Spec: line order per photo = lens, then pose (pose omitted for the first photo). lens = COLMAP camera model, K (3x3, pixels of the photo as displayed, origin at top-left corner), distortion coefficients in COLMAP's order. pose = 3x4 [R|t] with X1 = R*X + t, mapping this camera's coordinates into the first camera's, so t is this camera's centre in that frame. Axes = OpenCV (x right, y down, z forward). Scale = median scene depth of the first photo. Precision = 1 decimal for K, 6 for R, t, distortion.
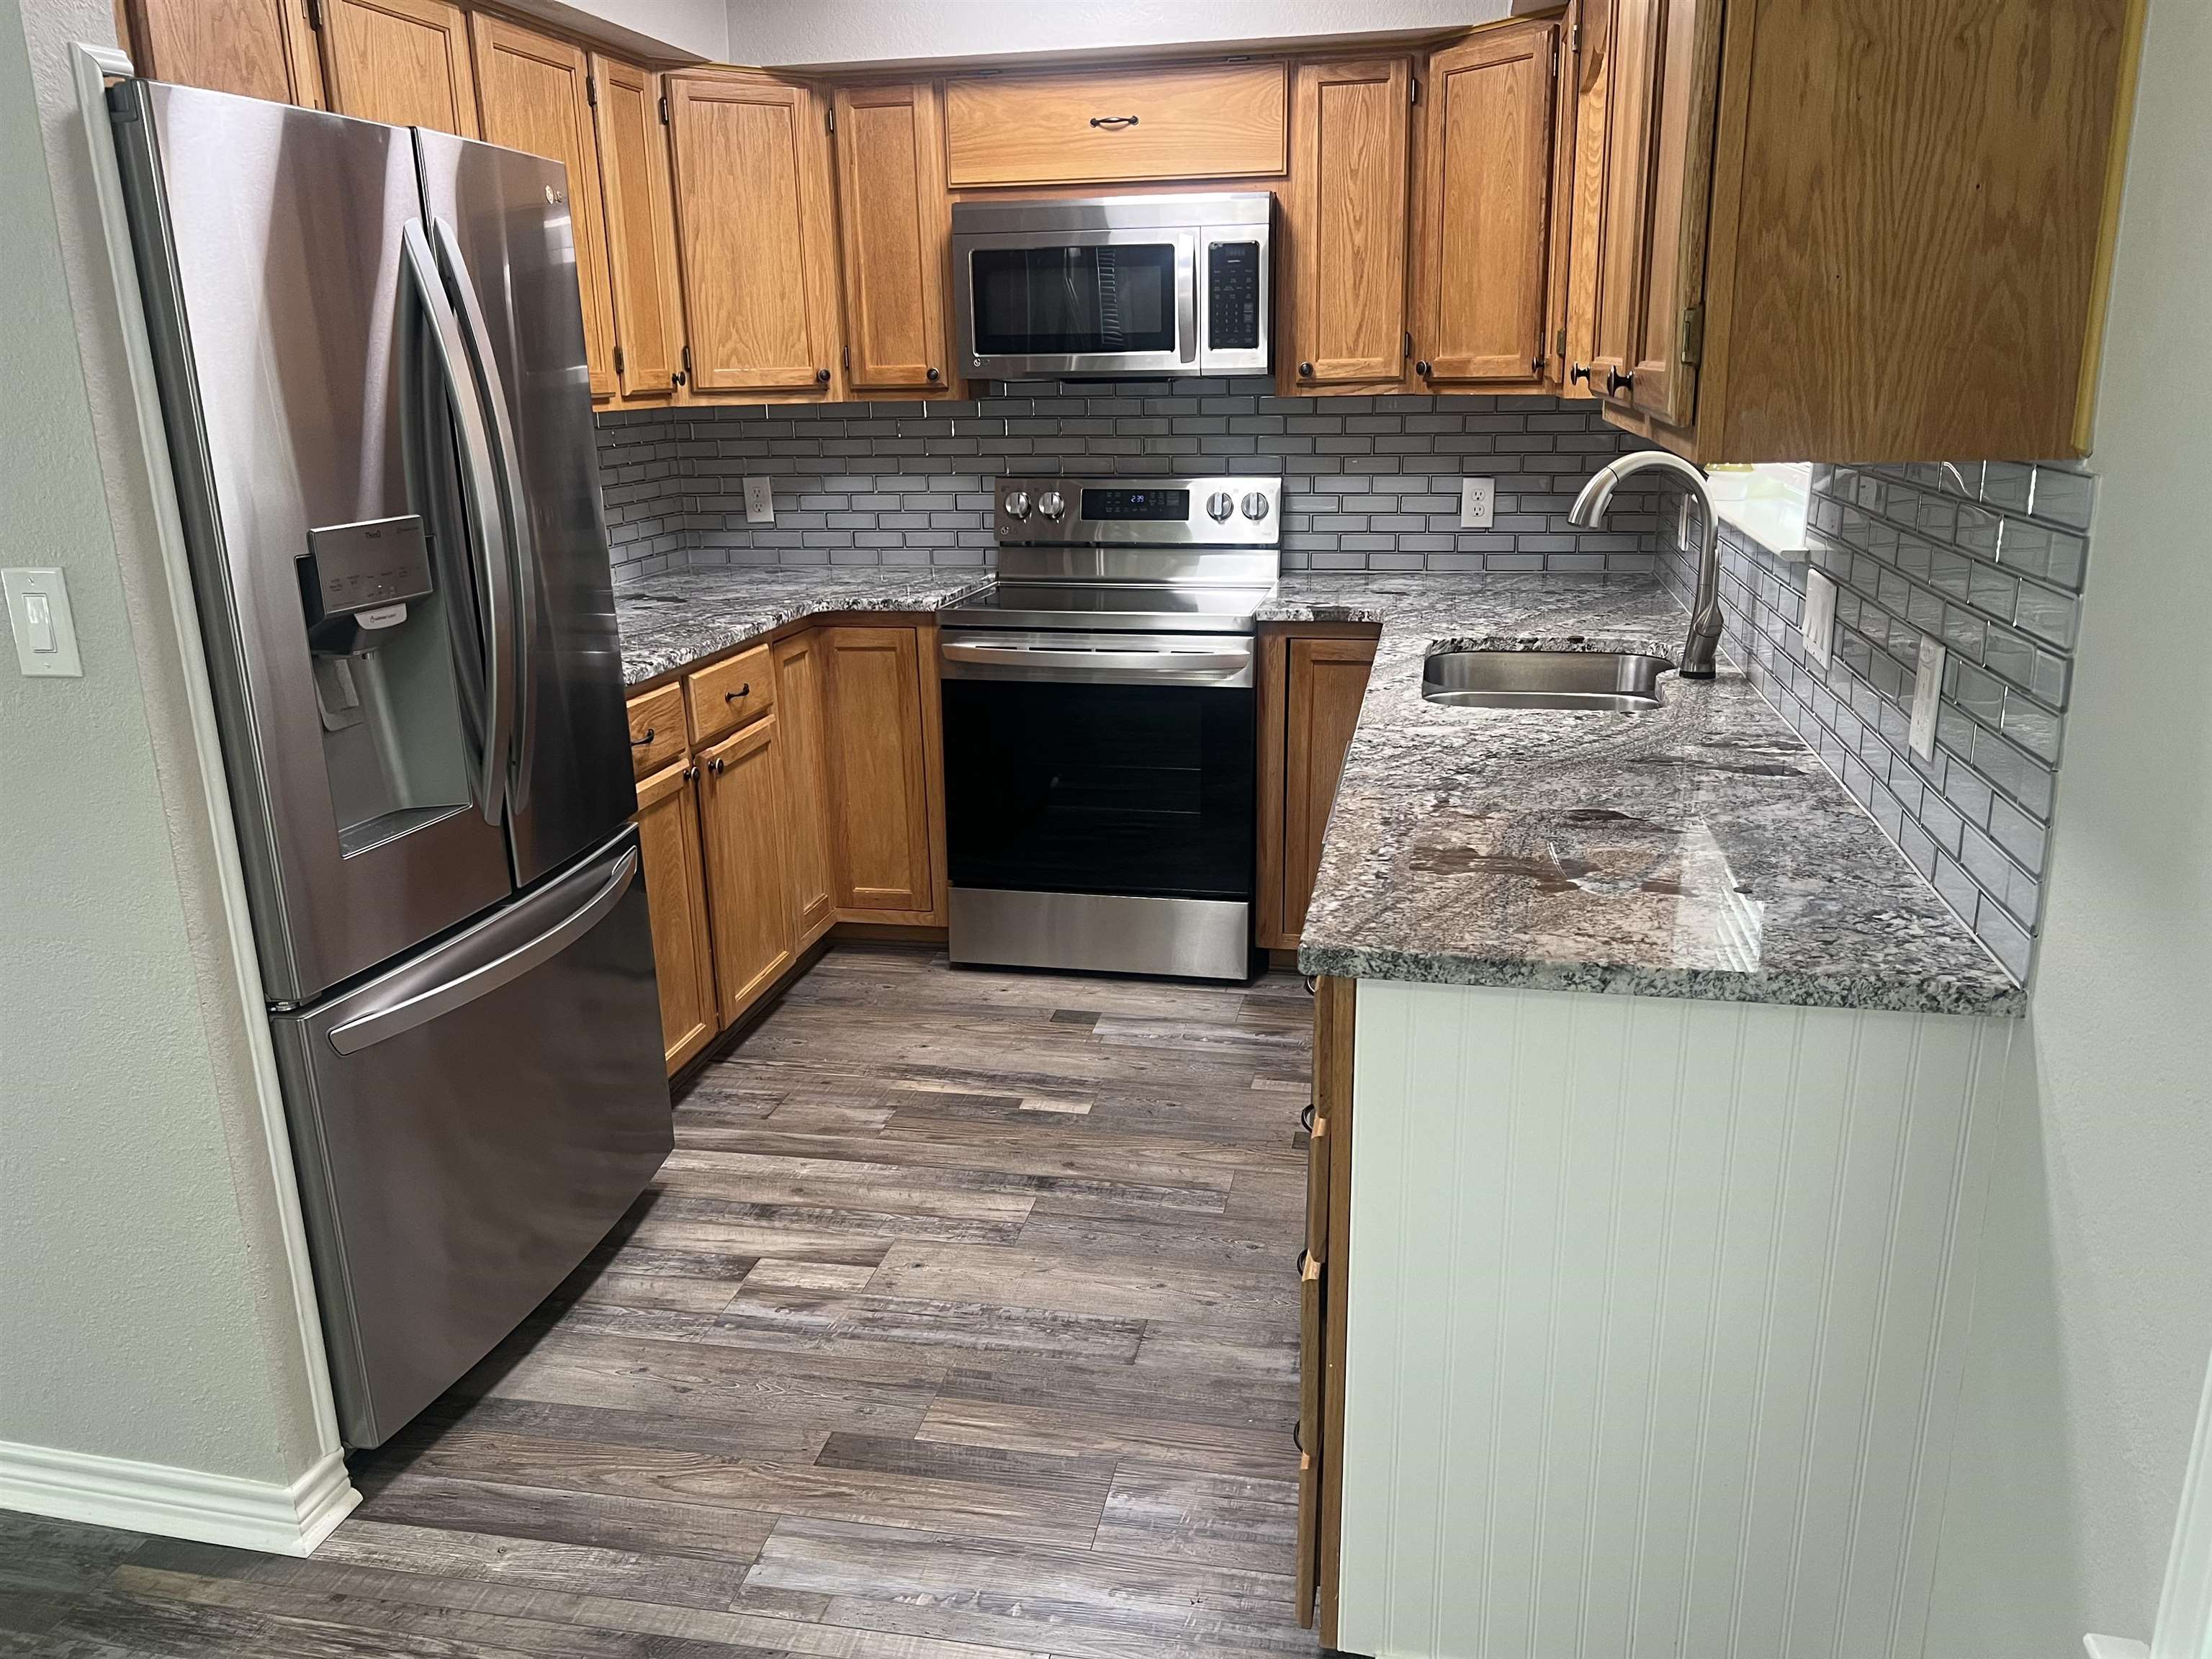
lens RADIAL K [[1671.2, 0, 1113.4], [0, 1671.2, 855.9], [0, 0, 1]] dist [0.076361, -0.104243]
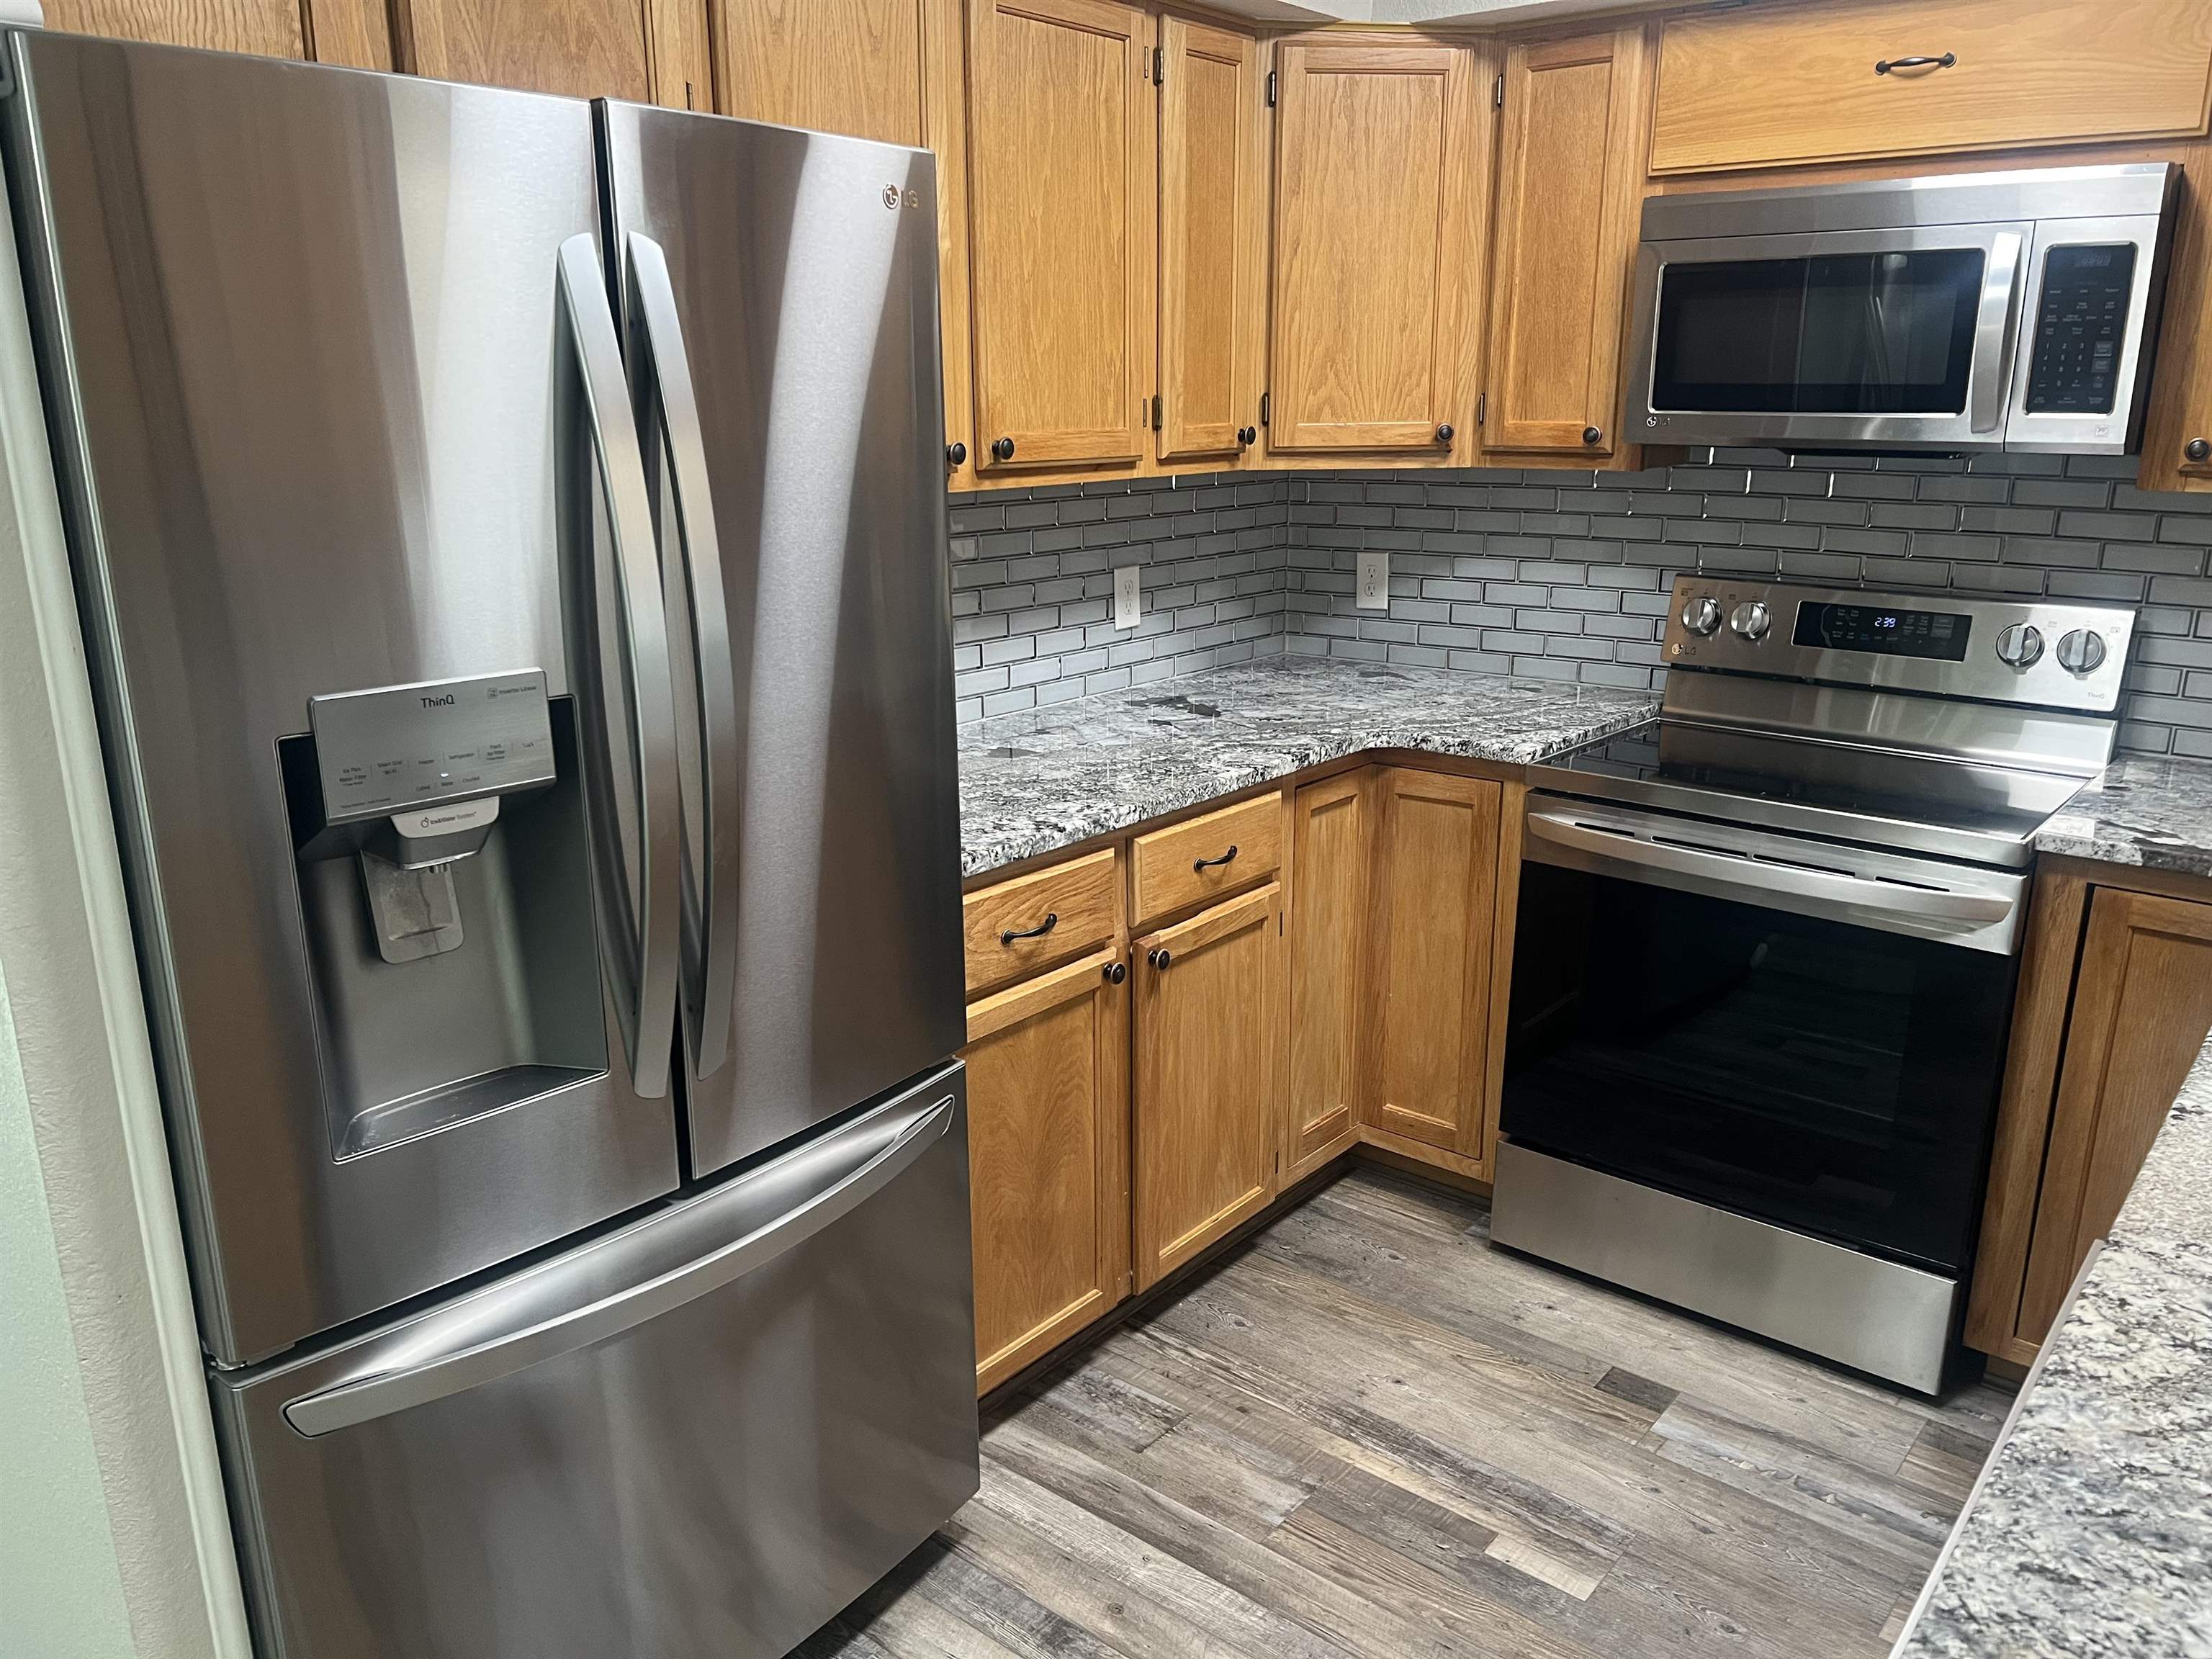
lens RADIAL K [[1671.2, 0, 1113.4], [0, 1671.2, 855.9], [0, 0, 1]] dist [0.076361, -0.104243]
pose [[0.883254, 0.146061, -0.445565, 0.065015], [-0.148313, 0.988484, 0.030031, -0.108597], [0.444821, 0.039558, 0.894746, 0.295323]]
